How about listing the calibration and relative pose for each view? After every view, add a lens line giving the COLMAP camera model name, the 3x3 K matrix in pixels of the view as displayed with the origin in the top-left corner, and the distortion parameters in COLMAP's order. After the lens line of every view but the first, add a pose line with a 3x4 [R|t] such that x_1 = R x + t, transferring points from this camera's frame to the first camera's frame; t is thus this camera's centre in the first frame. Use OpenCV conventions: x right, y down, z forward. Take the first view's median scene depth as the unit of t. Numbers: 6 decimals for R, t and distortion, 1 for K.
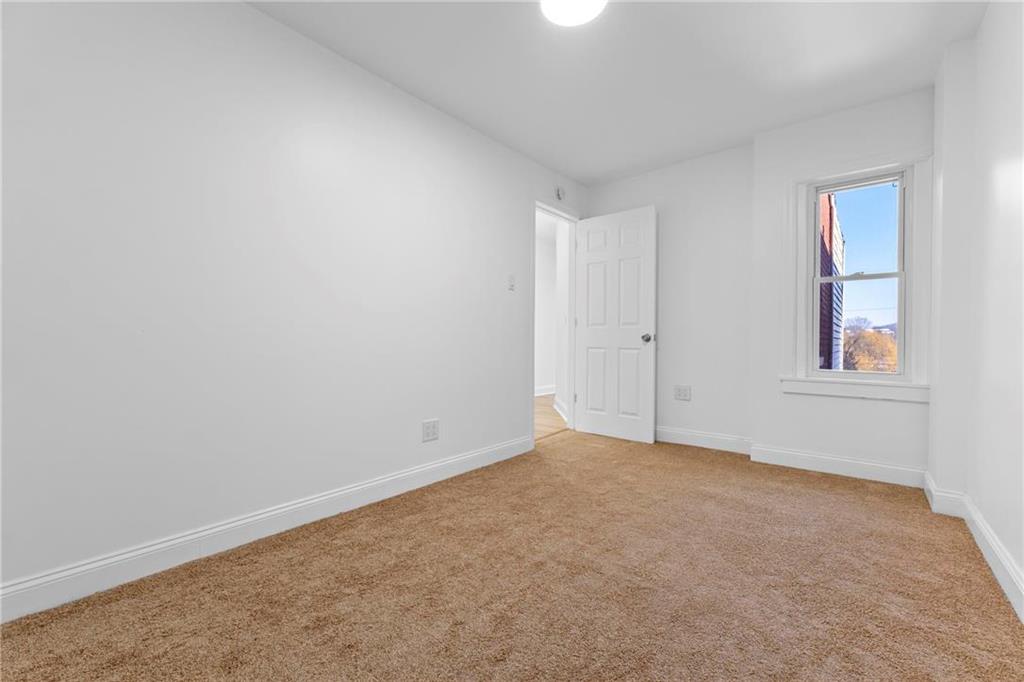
lens RADIAL K [[428.5, 0, 514.2], [0, 428.5, 340.4], [0, 0, 1]] dist [0.002510, 0.000018]
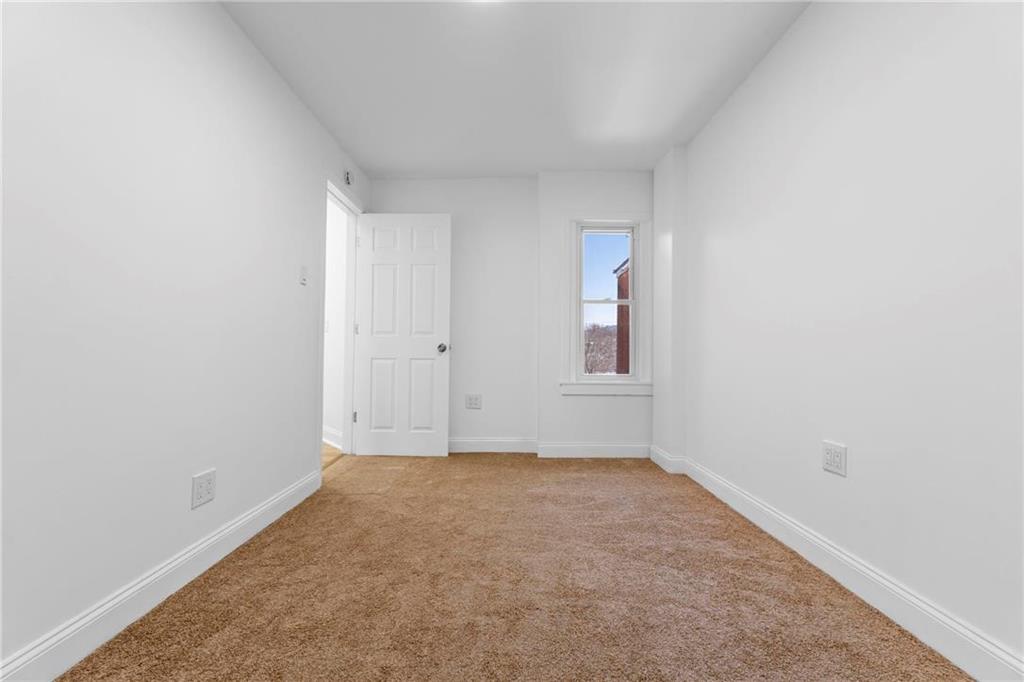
lens RADIAL K [[428.5, 0, 514.2], [0, 428.5, 340.4], [0, 0, 1]] dist [0.002510, 0.000018]
pose [[0.769514, 0.017201, 0.638398, -0.242158], [-0.001775, 0.999691, -0.024796, 0.001728], [-0.638628, 0.017948, 0.769307, 0.190717]]
